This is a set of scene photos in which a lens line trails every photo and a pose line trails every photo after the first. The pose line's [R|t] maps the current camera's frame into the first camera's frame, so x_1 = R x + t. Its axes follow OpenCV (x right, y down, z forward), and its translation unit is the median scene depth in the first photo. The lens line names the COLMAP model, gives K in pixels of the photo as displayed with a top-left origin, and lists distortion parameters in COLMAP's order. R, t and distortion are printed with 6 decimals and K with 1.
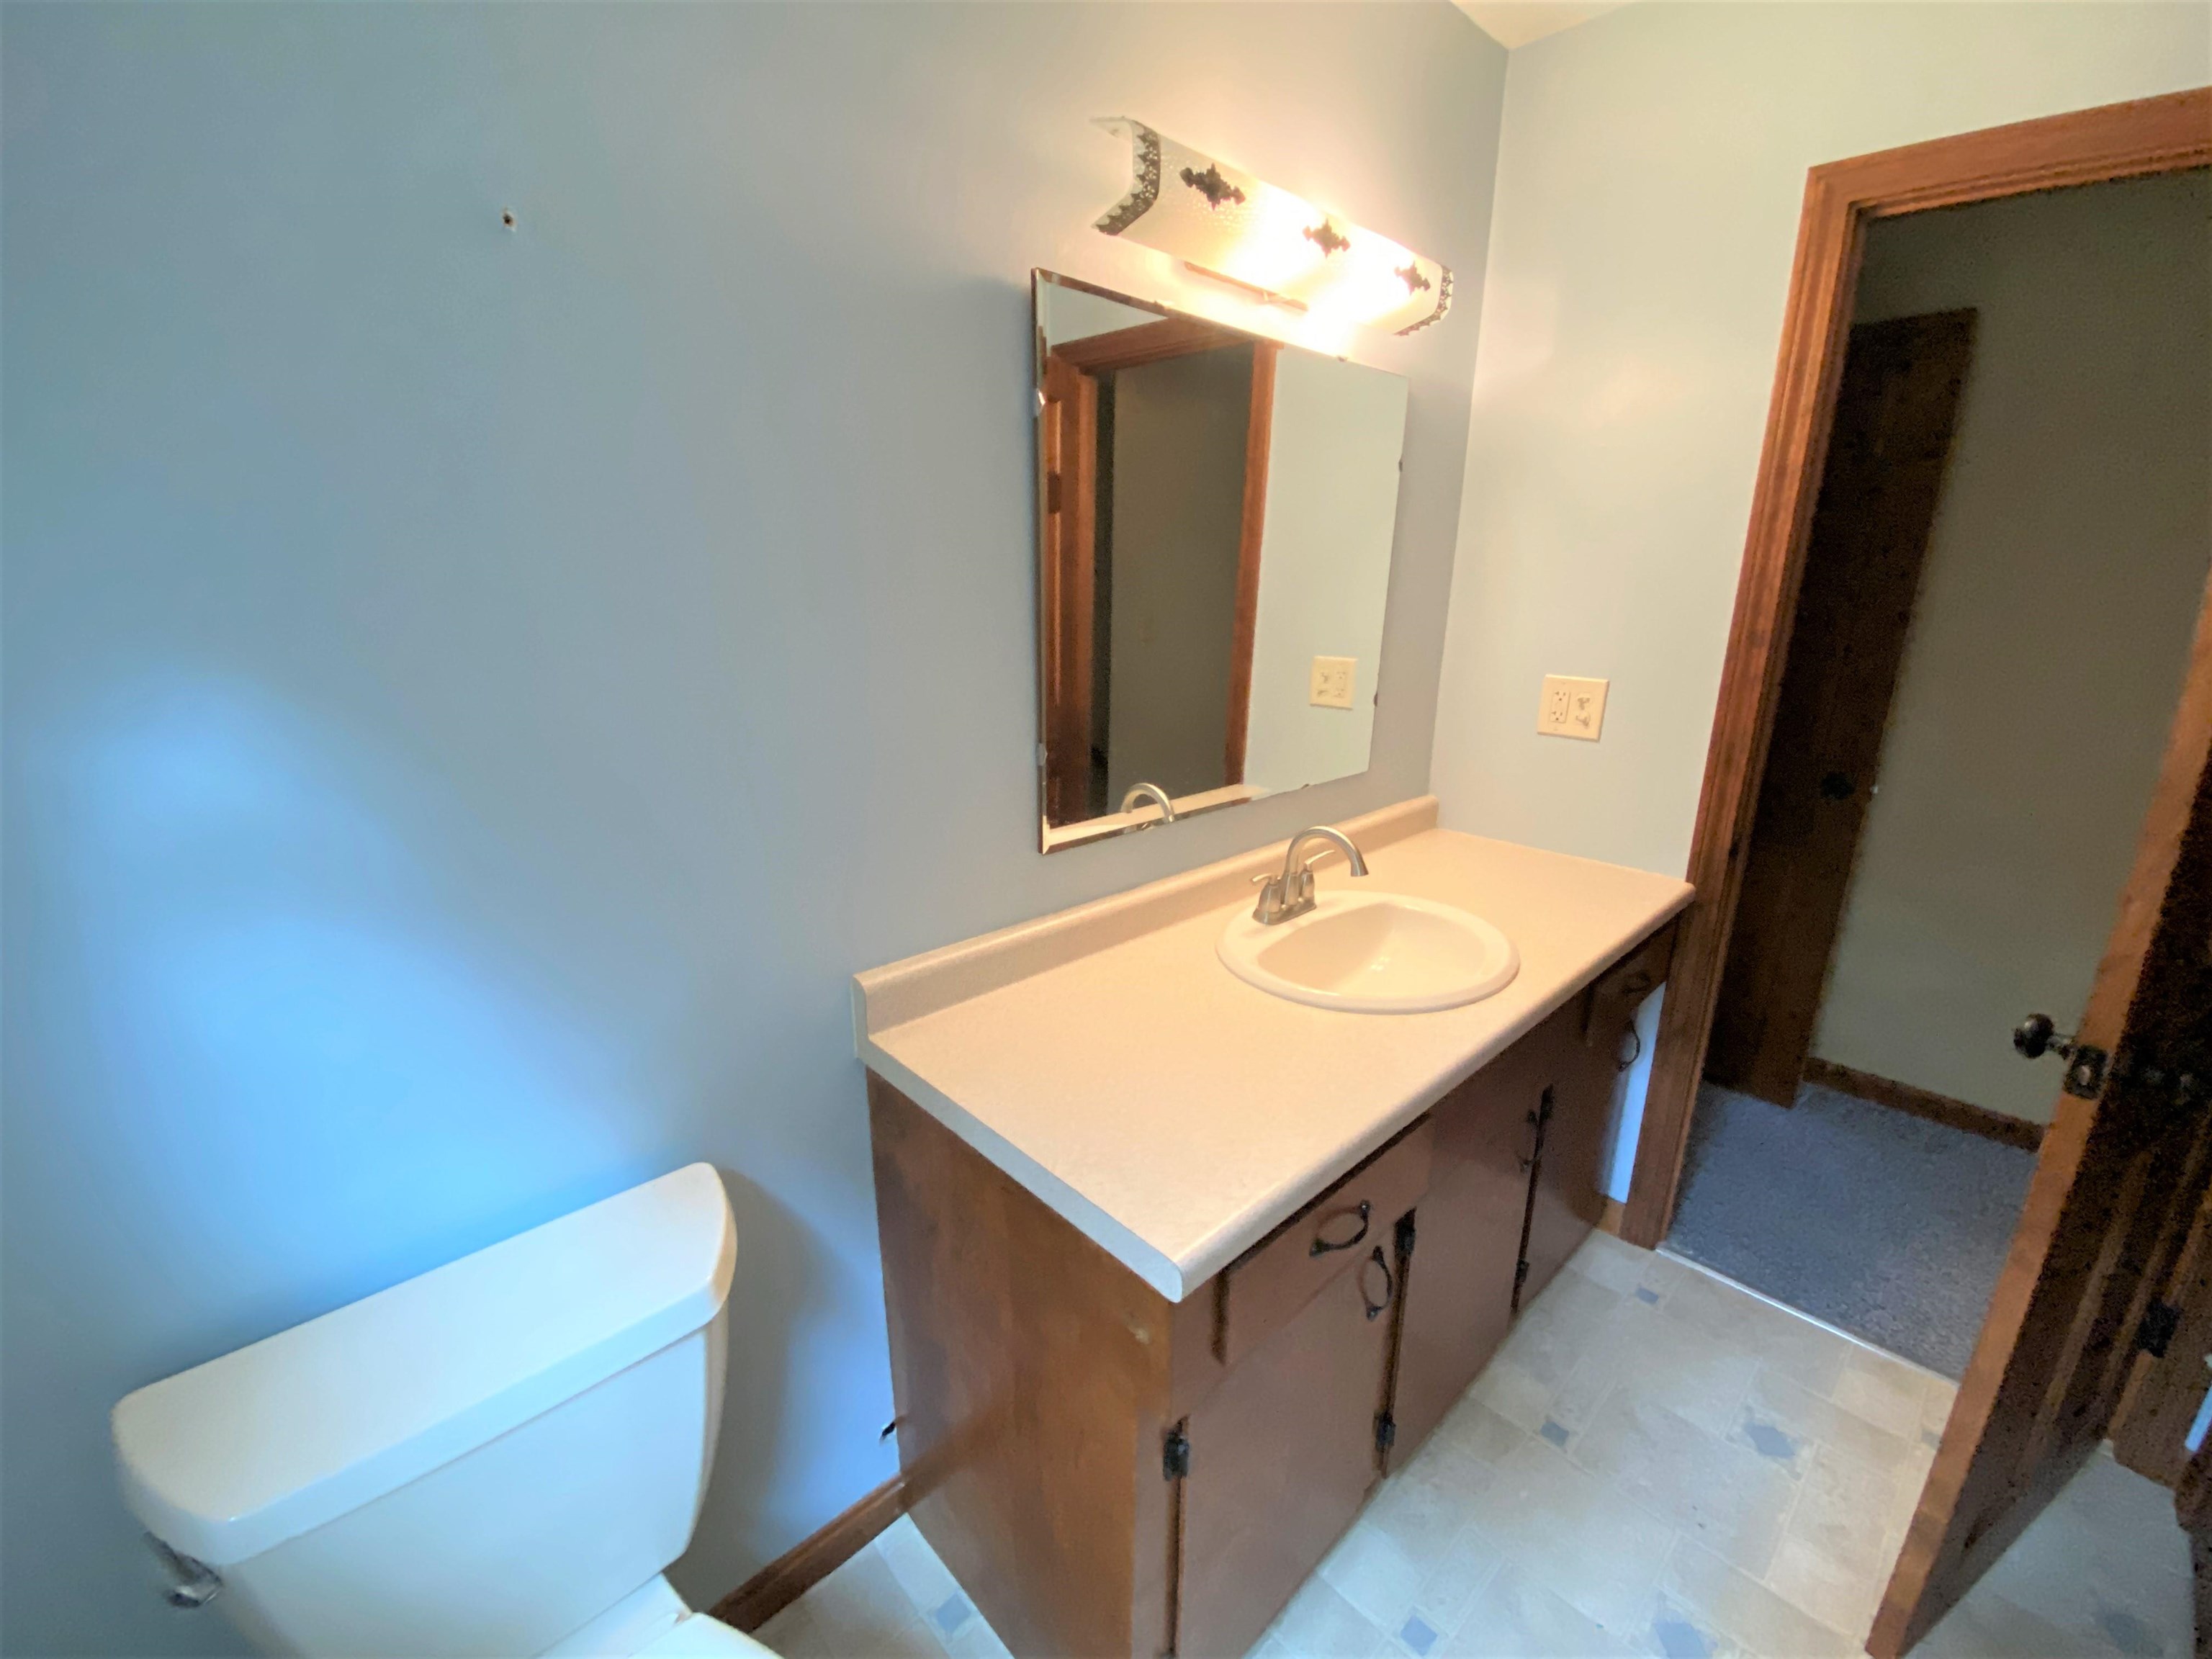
lens RADIAL K [[899.8, 0, 1102.2], [0, 899.8, 832.7], [0, 0, 1]] dist [0.035828, -0.028941]
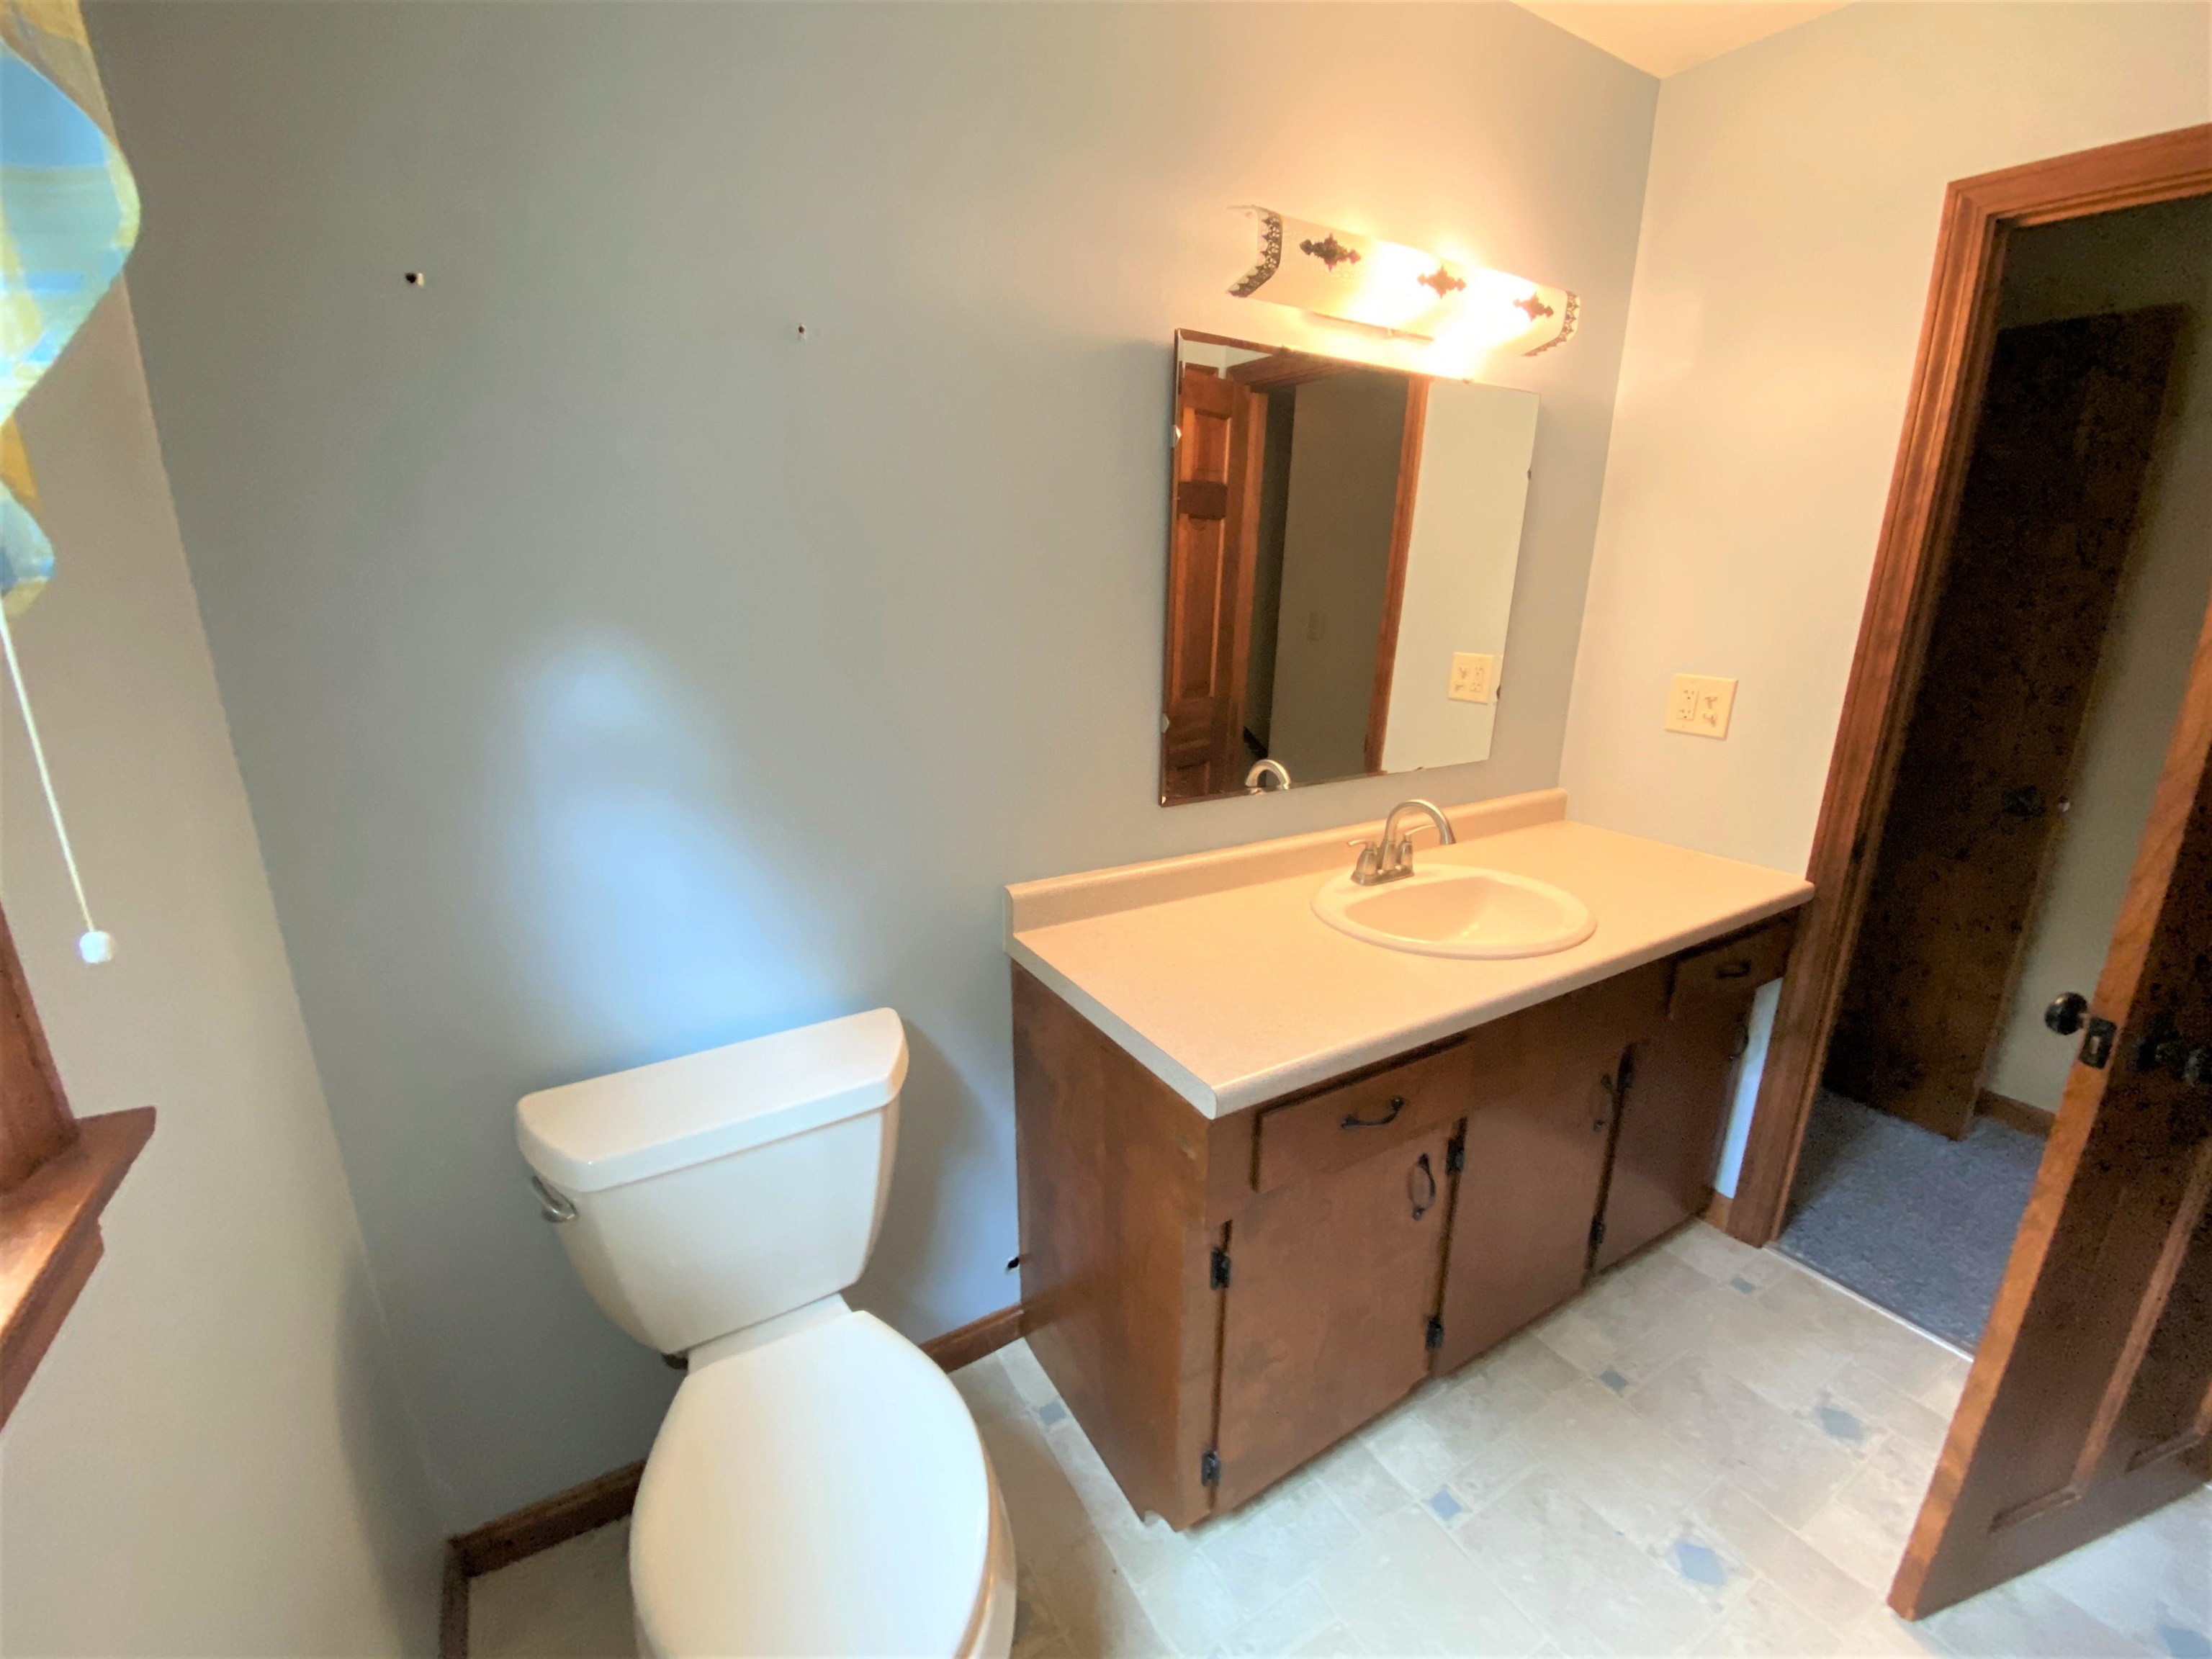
lens RADIAL K [[901.3, 0, 1103.8], [0, 901.3, 832.4], [0, 0, 1]] dist [0.044170, -0.029311]
pose [[0.978717, 0.060987, -0.195941, 0.088921], [-0.061666, 0.998093, 0.002639, 0.056492], [0.195729, 0.009500, 0.980612, -0.187742]]
